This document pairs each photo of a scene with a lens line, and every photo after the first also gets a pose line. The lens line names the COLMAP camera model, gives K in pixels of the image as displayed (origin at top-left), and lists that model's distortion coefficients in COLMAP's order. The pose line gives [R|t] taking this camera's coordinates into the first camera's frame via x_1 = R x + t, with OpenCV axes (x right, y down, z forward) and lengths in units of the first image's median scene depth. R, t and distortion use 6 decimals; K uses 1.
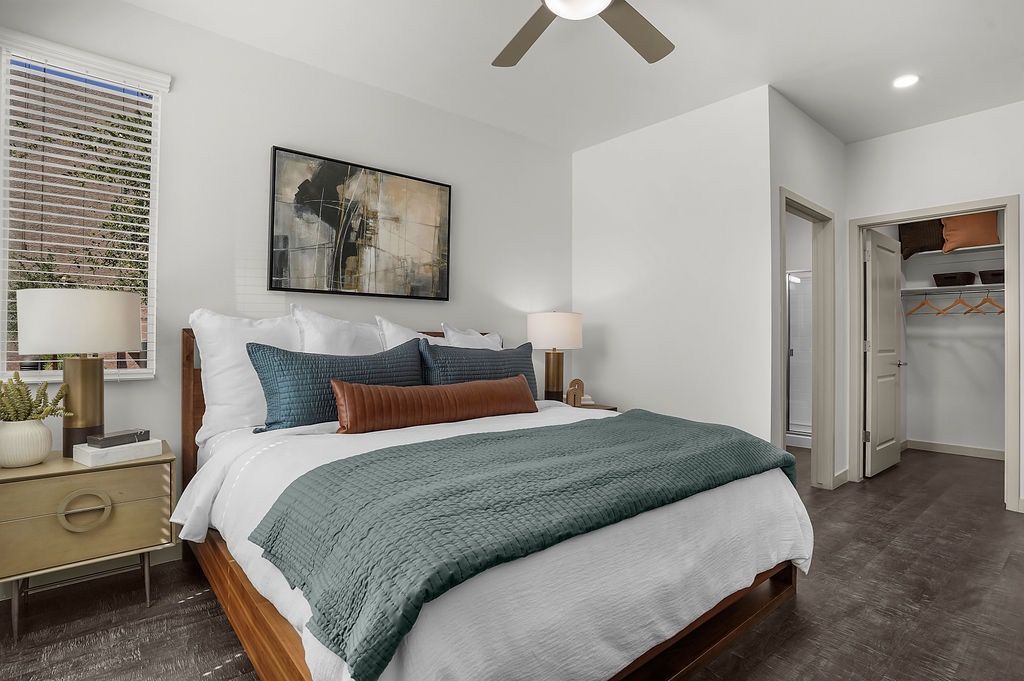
lens RADIAL K [[520.7, 0, 515.7], [0, 520.7, 341.9], [0, 0, 1]] dist [-0.053123, 0.023966]
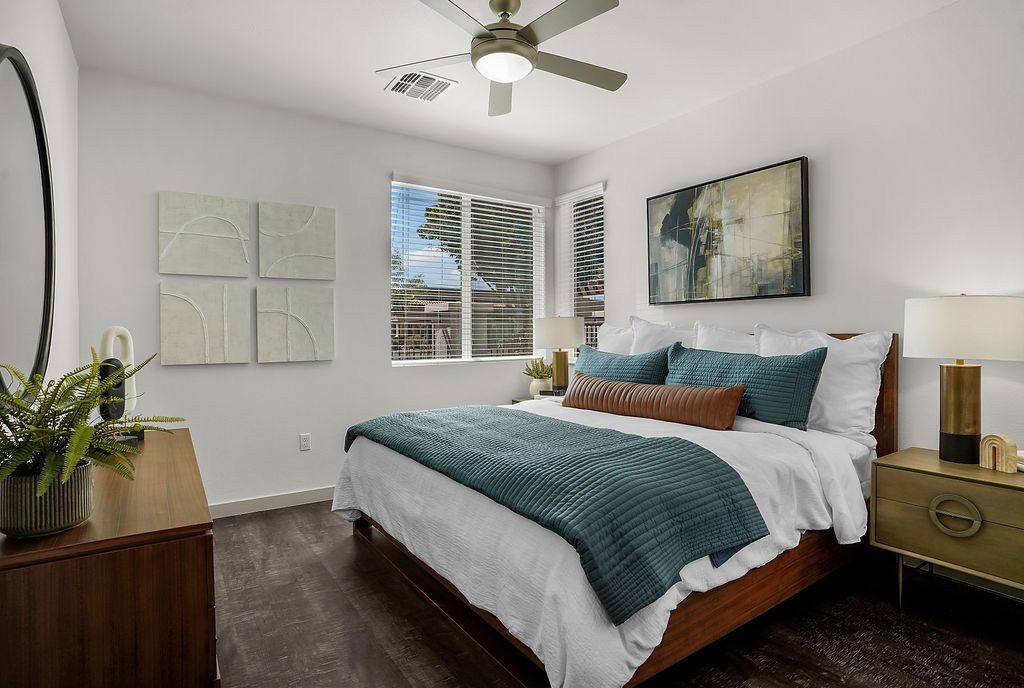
lens RADIAL K [[521.7, 0, 517.5], [0, 521.7, 340.5], [0, 0, 1]] dist [-0.007603, -0.000363]
pose [[-0.058065, -0.006739, -0.998290, 0.807582], [-0.011993, 0.999910, -0.006053, 0.002515], [0.998241, 0.011621, -0.058140, 0.660058]]
